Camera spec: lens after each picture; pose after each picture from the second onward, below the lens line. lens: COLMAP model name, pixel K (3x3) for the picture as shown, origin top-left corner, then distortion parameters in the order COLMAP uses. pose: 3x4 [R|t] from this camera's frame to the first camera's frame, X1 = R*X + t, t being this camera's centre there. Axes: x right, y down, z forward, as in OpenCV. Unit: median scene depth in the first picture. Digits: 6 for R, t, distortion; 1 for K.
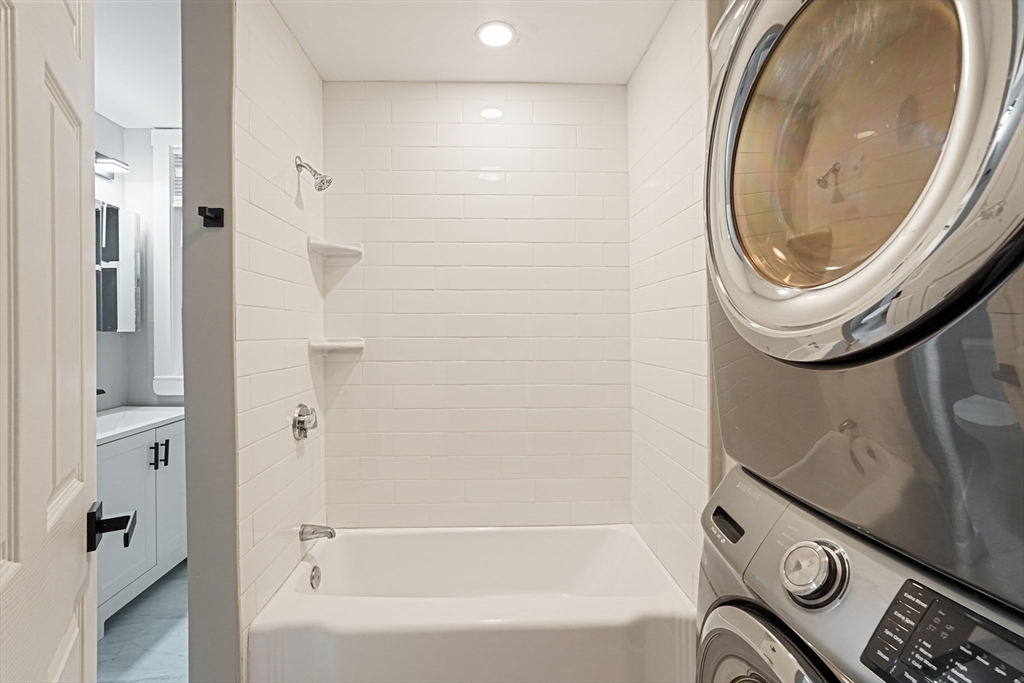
lens RADIAL K [[463.0, 0, 500.0], [0, 463.0, 331.0], [0, 0, 1]] dist [-0.013038, 0.000995]
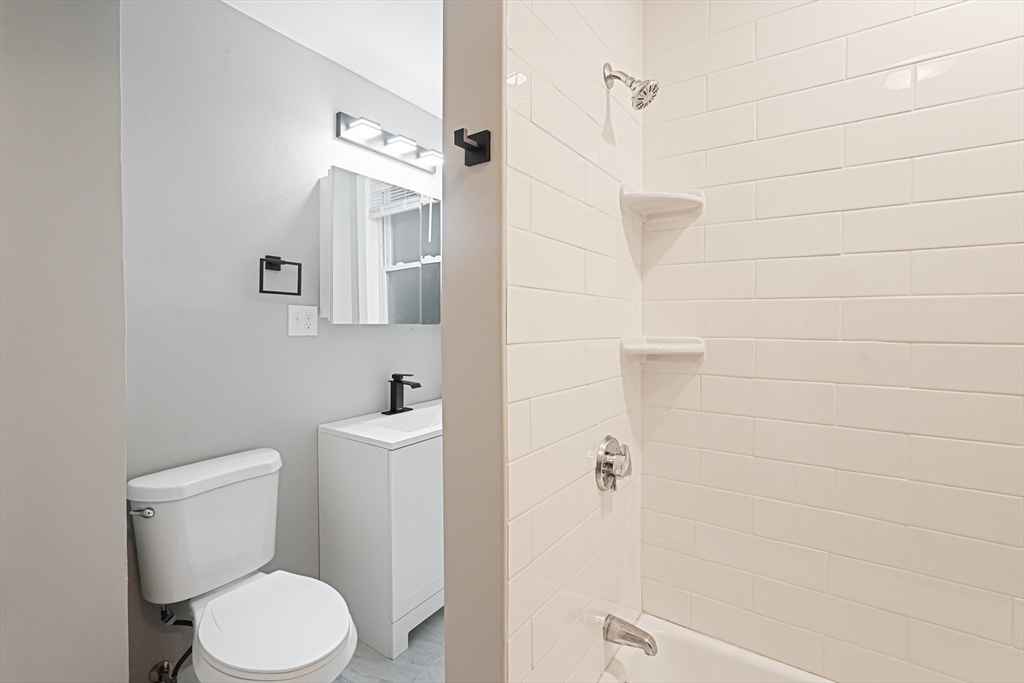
lens RADIAL K [[463.0, 0, 500.0], [0, 463.0, 331.0], [0, 0, 1]] dist [-0.013038, 0.000995]
pose [[0.796398, 0.015811, -0.604566, -0.152073], [-0.005592, 0.999808, 0.018782, -0.005823], [0.604747, -0.011578, 0.796333, 0.369431]]
